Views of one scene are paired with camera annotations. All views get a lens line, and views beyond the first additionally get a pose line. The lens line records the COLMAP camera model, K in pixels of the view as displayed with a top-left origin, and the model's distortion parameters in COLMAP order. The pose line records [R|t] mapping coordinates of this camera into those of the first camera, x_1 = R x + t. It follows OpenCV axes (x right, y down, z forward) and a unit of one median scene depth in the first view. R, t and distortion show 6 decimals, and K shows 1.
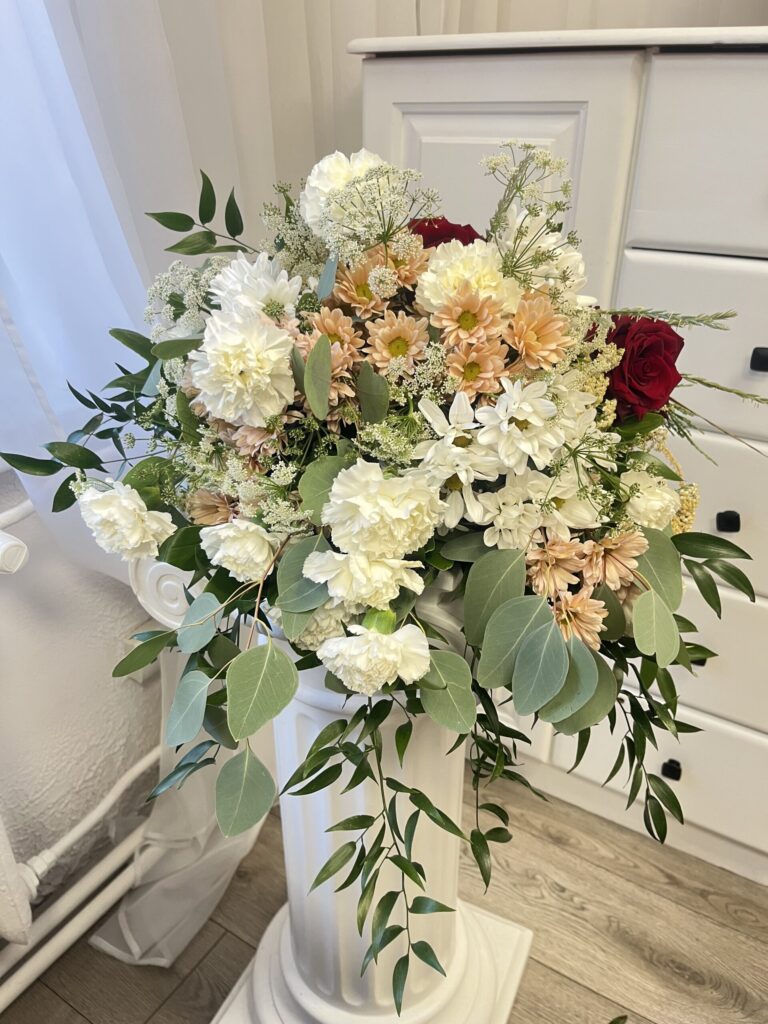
lens RADIAL K [[797.4, 0, 382.5], [0, 797.4, 496.2], [0, 0, 1]] dist [0.048136, -0.095425]
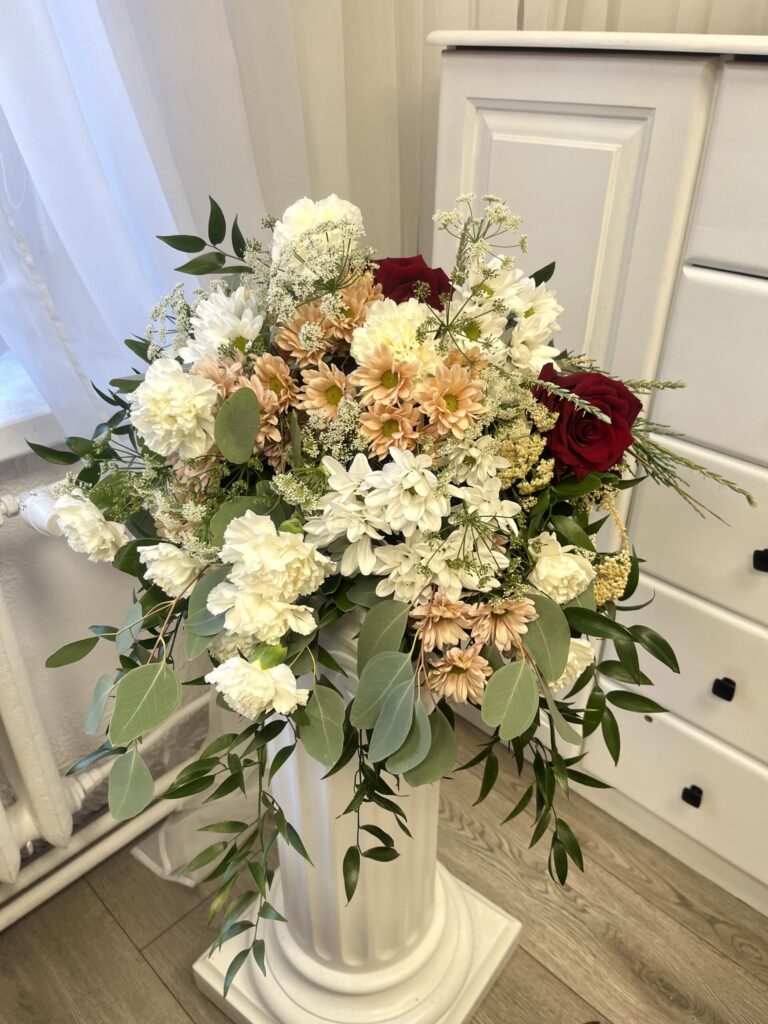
lens RADIAL K [[797.4, 0, 381.7], [0, 797.4, 502.9], [0, 0, 1]] dist [0.048136, -0.095425]
pose [[0.976288, 0.109899, -0.186504, 0.134863], [-0.095315, 0.991771, 0.085469, -0.064528], [0.194362, -0.065665, 0.978729, -0.014622]]
